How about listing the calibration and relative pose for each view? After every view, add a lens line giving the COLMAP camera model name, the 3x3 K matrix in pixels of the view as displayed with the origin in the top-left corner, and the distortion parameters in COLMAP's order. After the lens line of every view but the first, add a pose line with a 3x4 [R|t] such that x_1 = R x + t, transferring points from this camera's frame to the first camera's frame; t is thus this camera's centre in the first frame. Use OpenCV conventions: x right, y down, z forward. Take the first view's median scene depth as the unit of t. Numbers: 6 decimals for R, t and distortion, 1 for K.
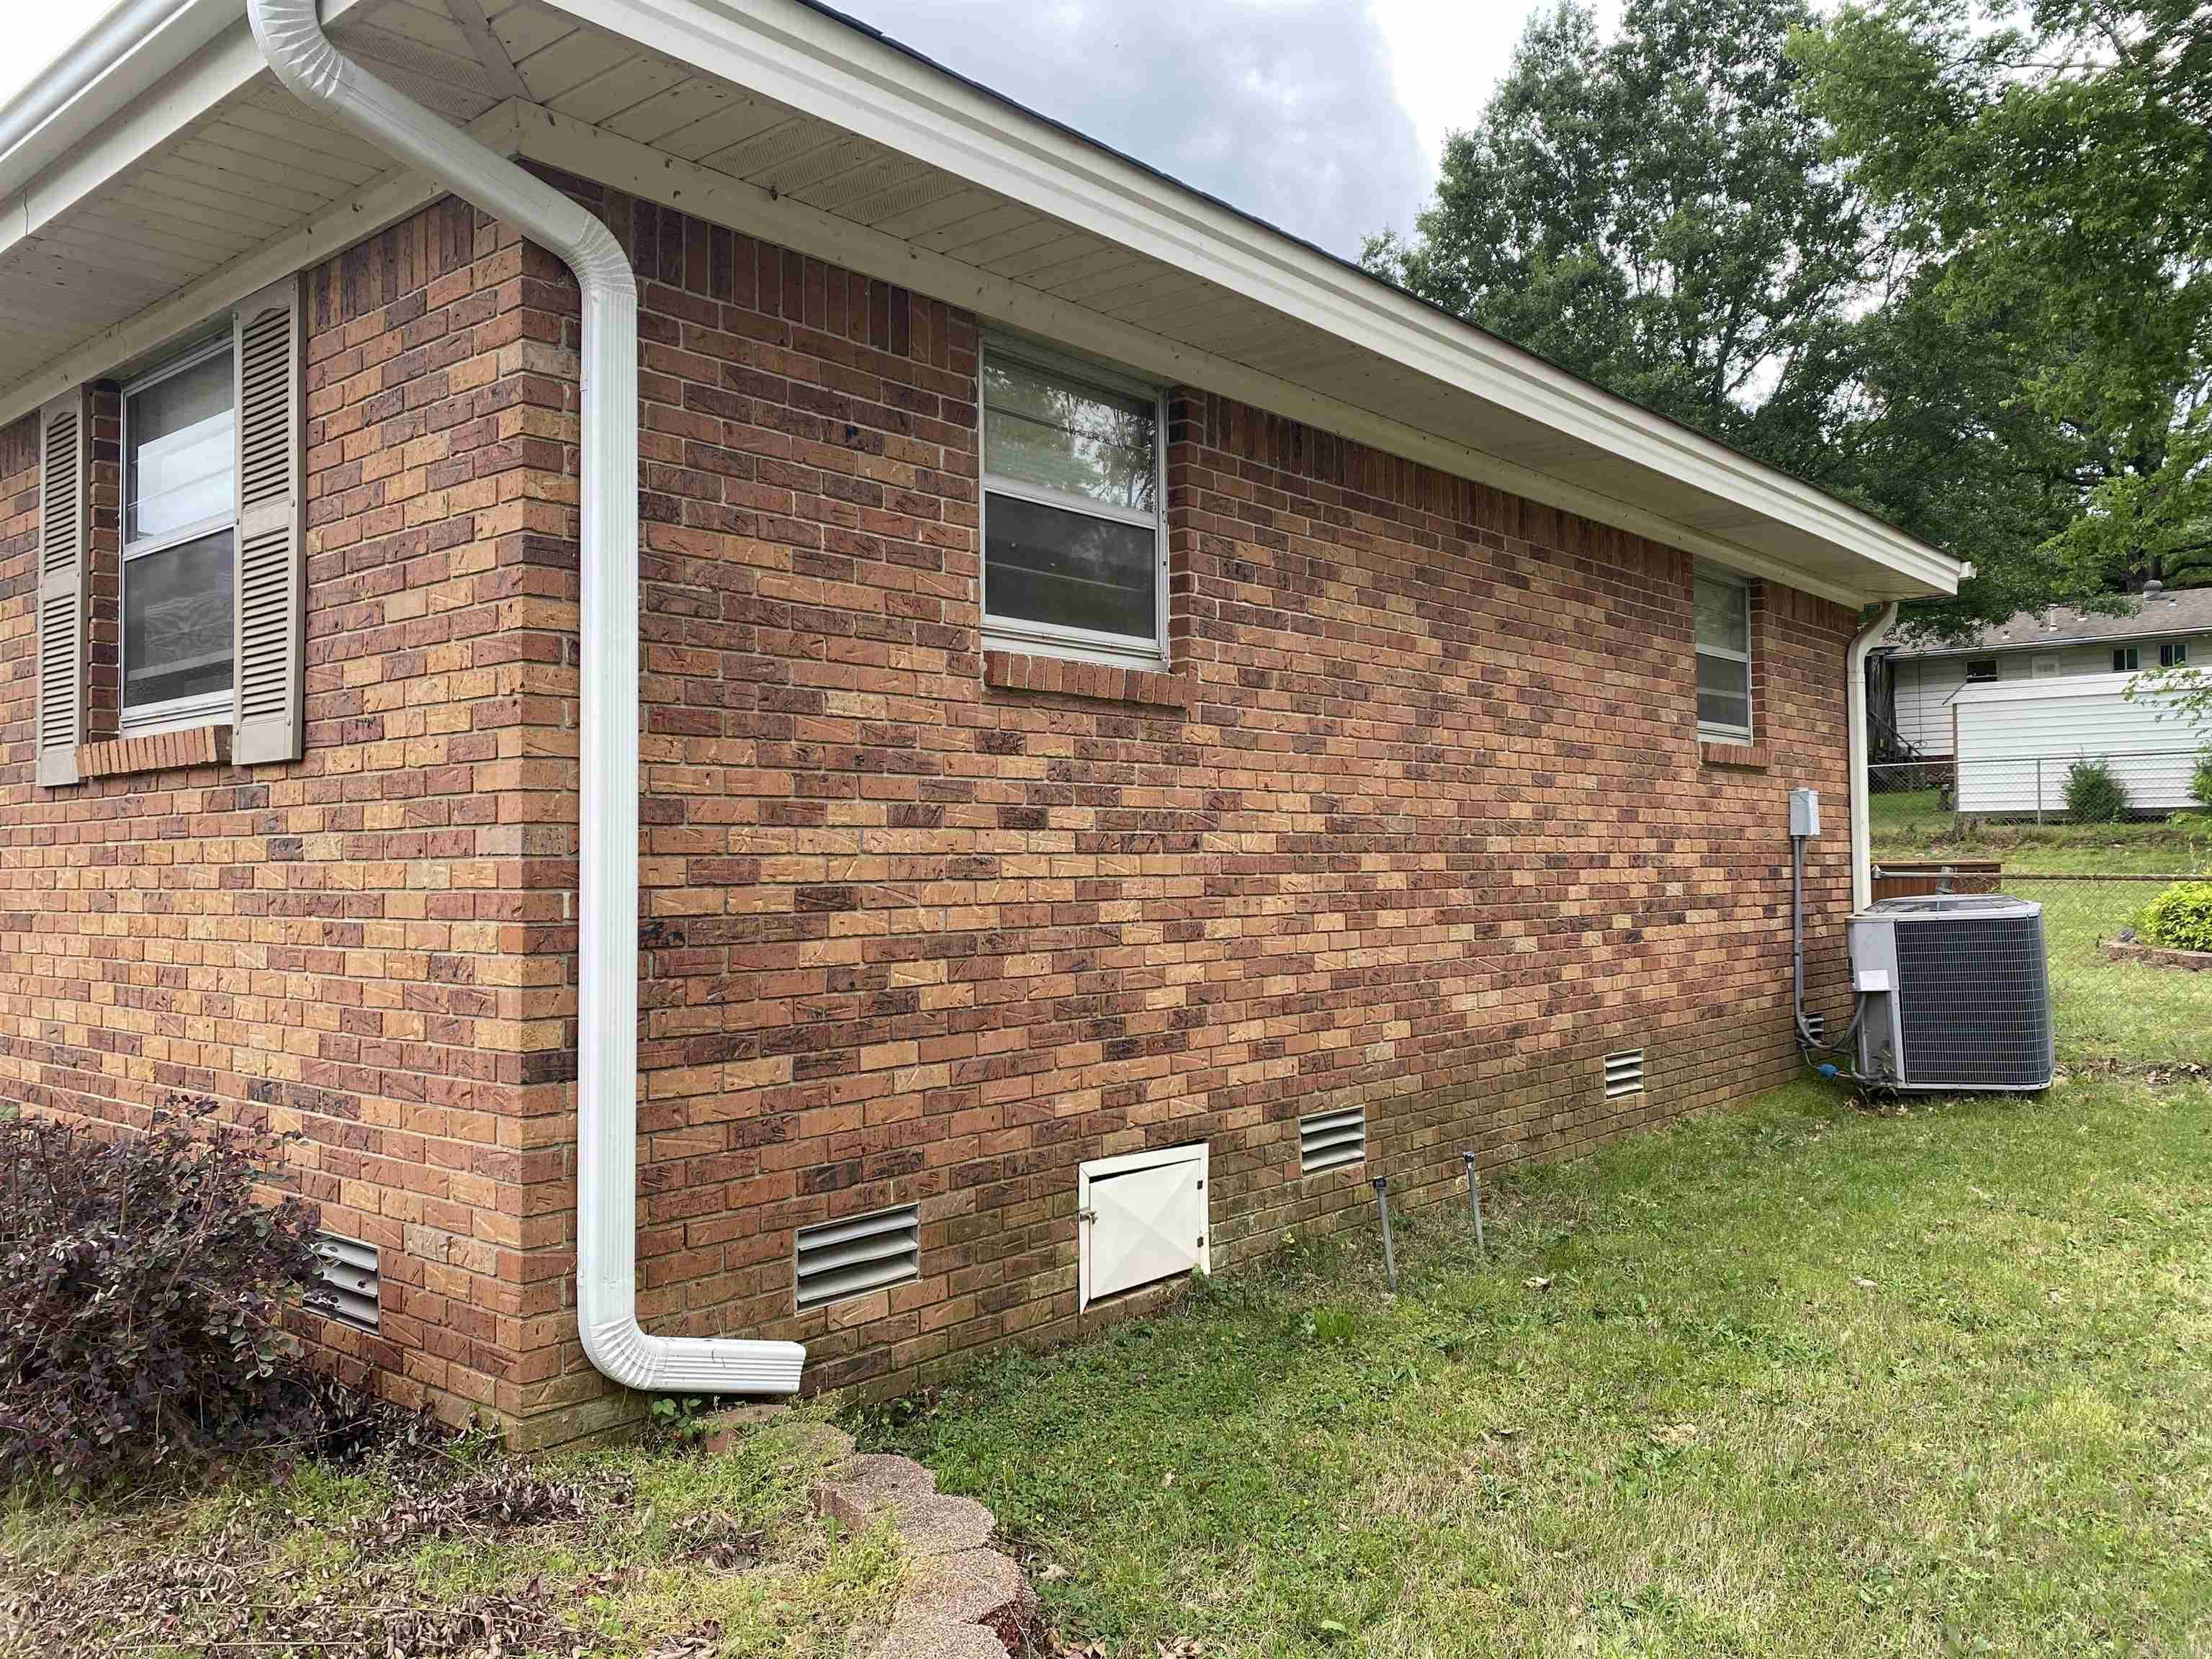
lens RADIAL K [[1695.1, 0, 1104.1], [0, 1695.1, 822.6], [0, 0, 1]] dist [0.043335, -0.059231]
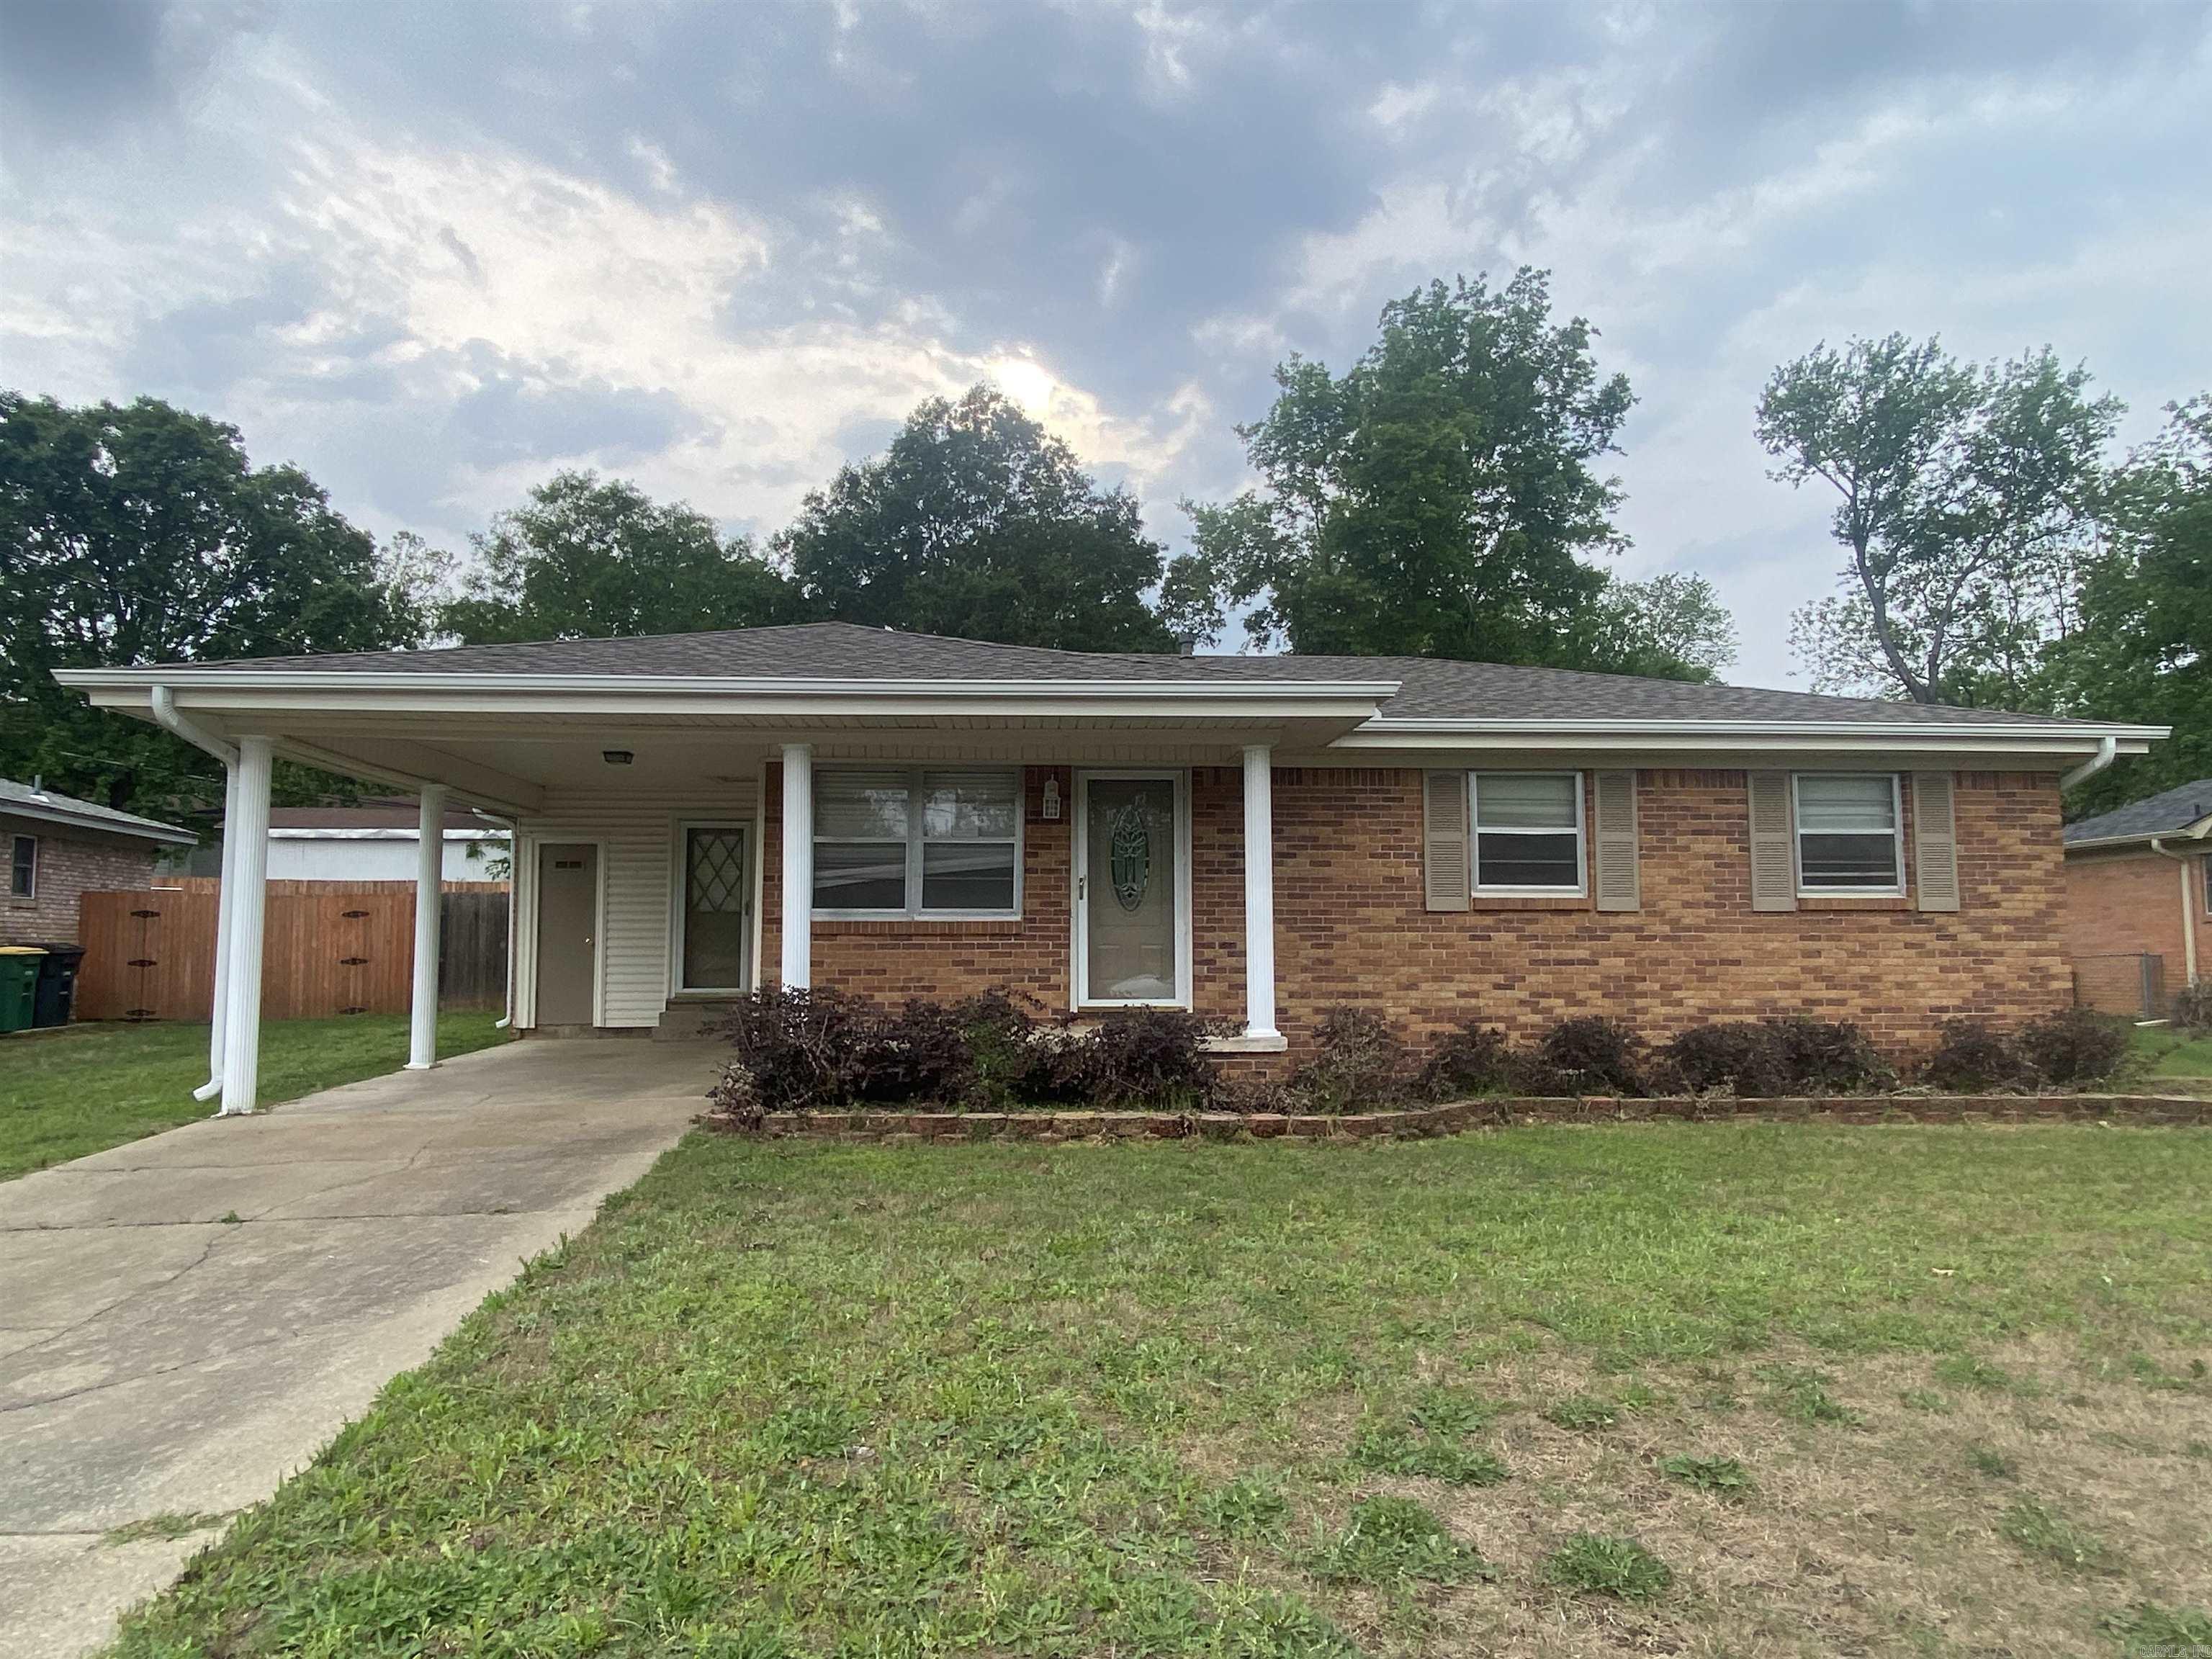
lens RADIAL K [[1377.6, 0, 1109.3], [0, 1377.6, 821.8], [0, 0, 1]] dist [0.047001, -0.043987]
pose [[0.696406, 0.078268, 0.713367, -2.792129], [-0.025266, 0.996093, -0.084622, 0.049161], [-0.717203, 0.040907, 0.695663, 0.196628]]
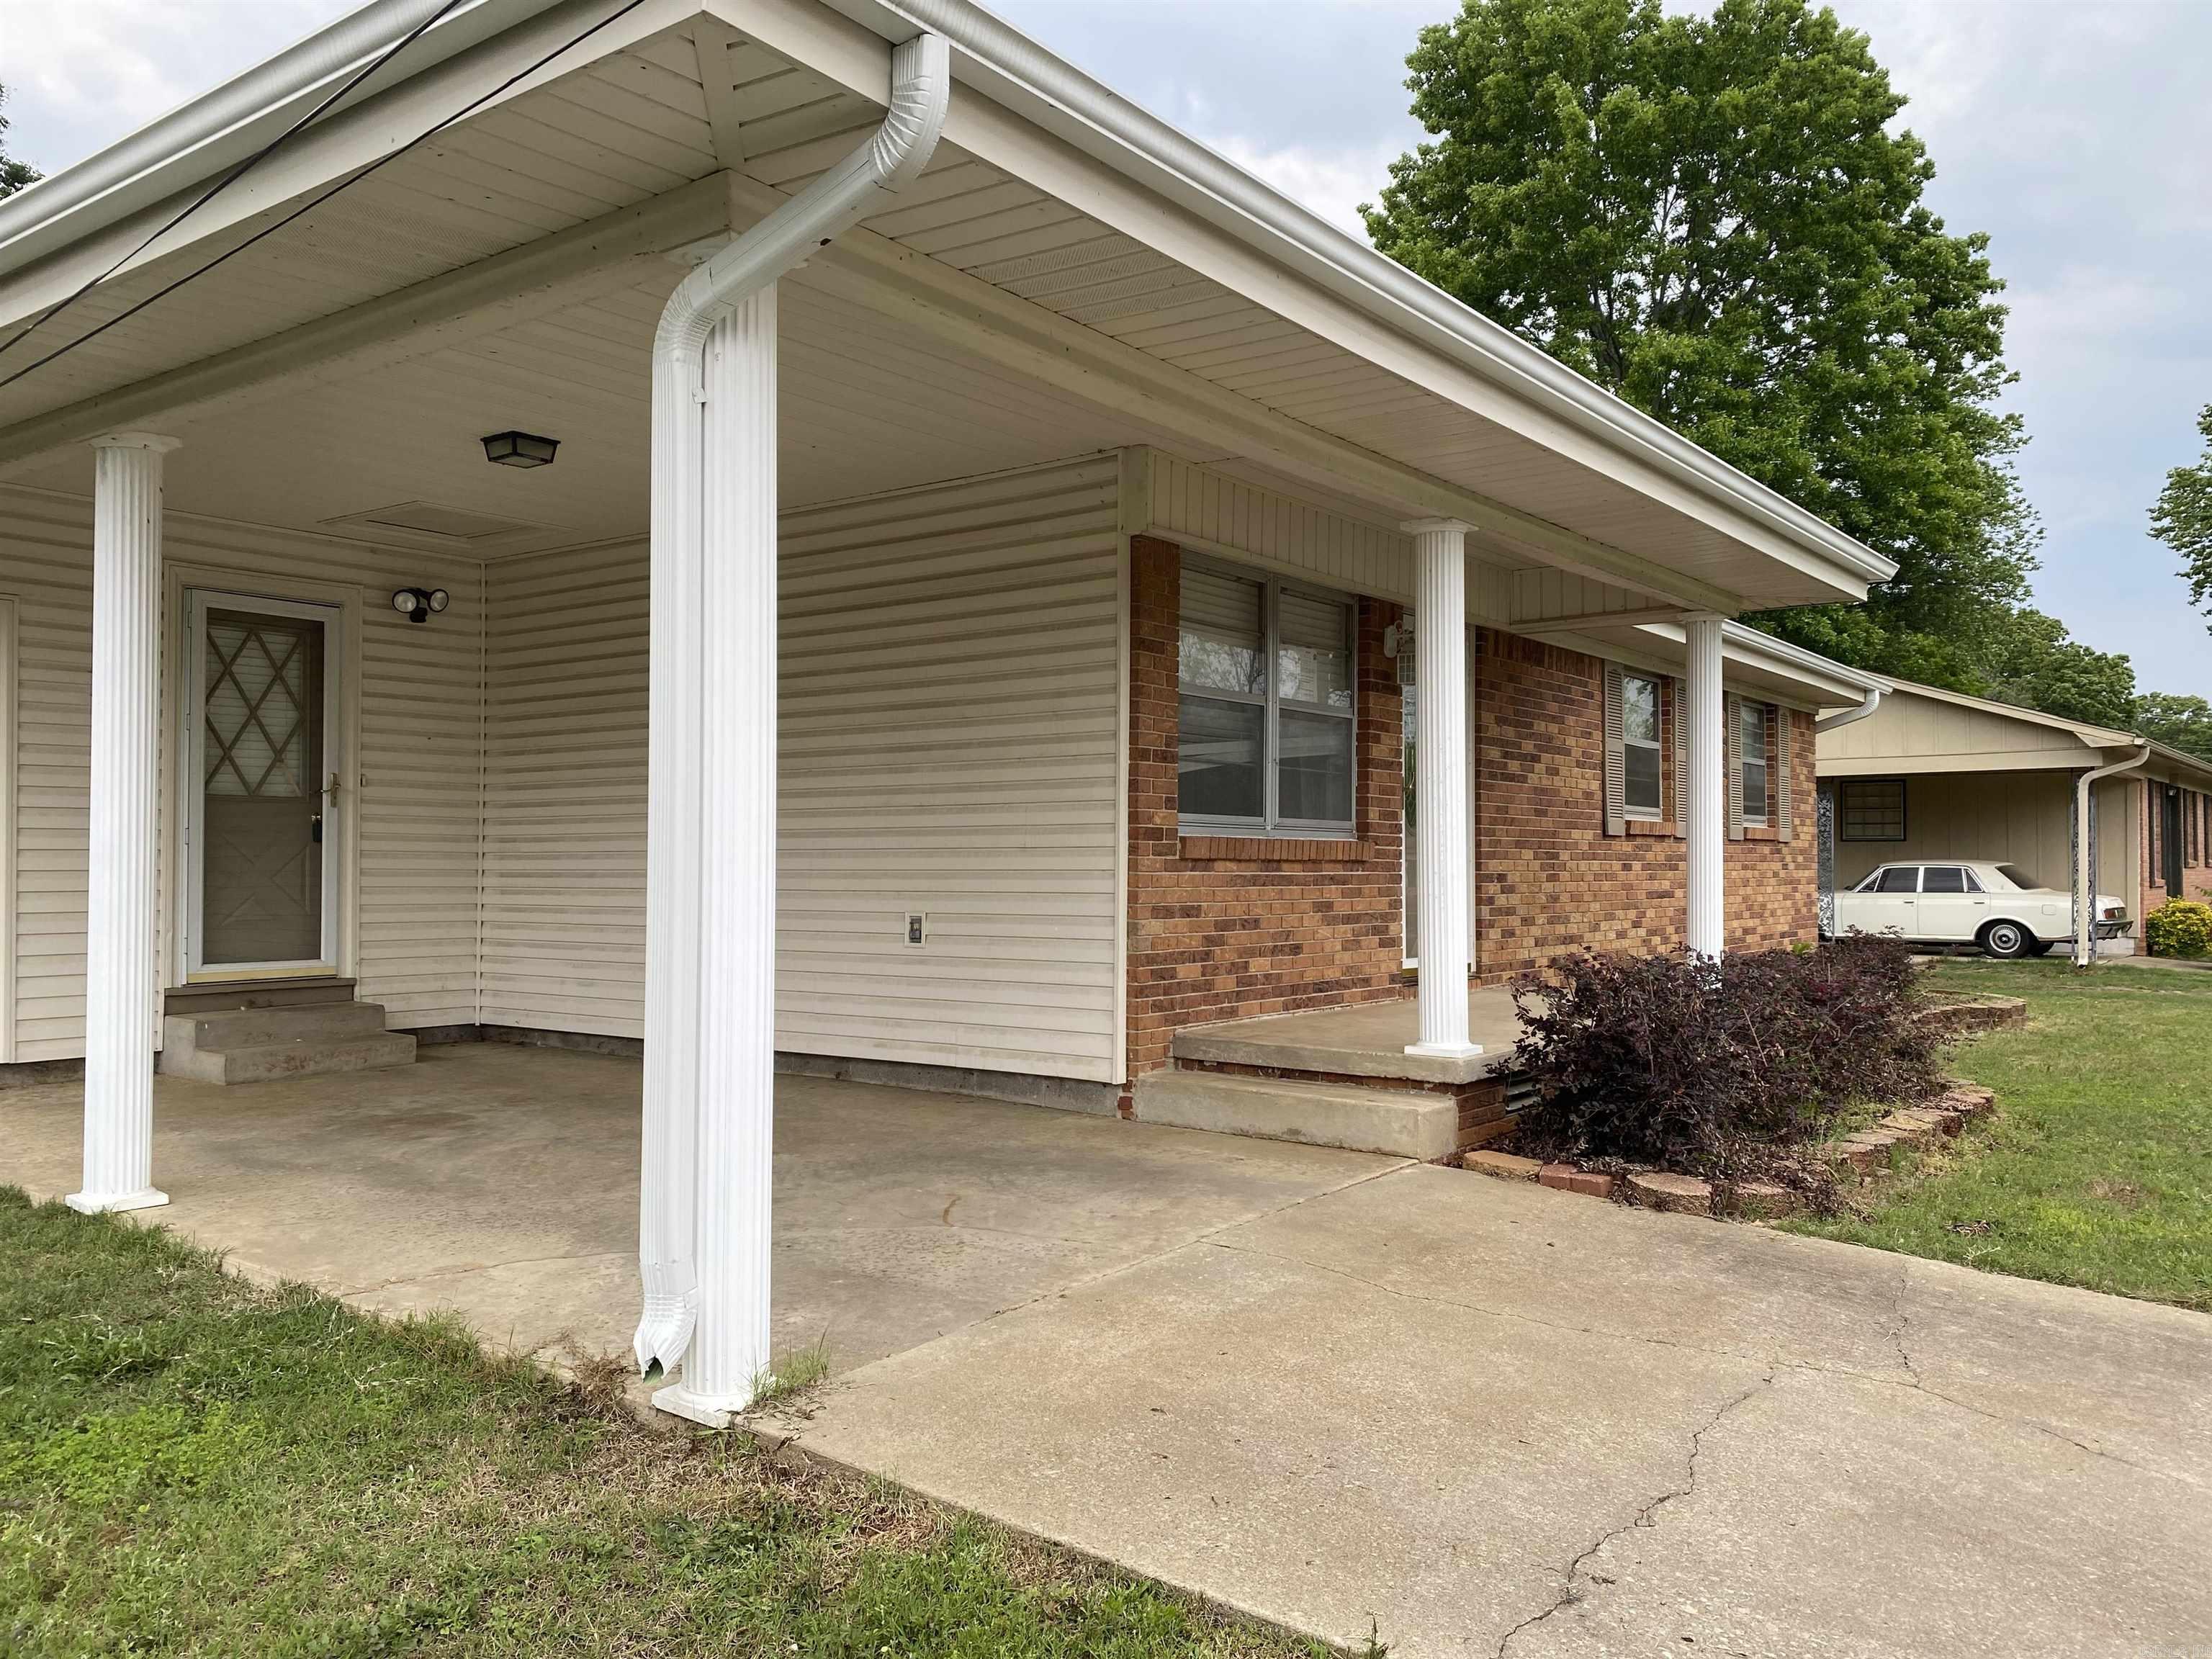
lens RADIAL K [[1695.1, 0, 1120.9], [0, 1695.1, 835.4], [0, 0, 1]] dist [0.043335, -0.059231]
pose [[-0.089537, 0.028894, 0.995564, -2.997119], [-0.027733, 0.999119, -0.031492, 0.078343], [-0.995597, -0.030430, -0.088656, 2.078910]]
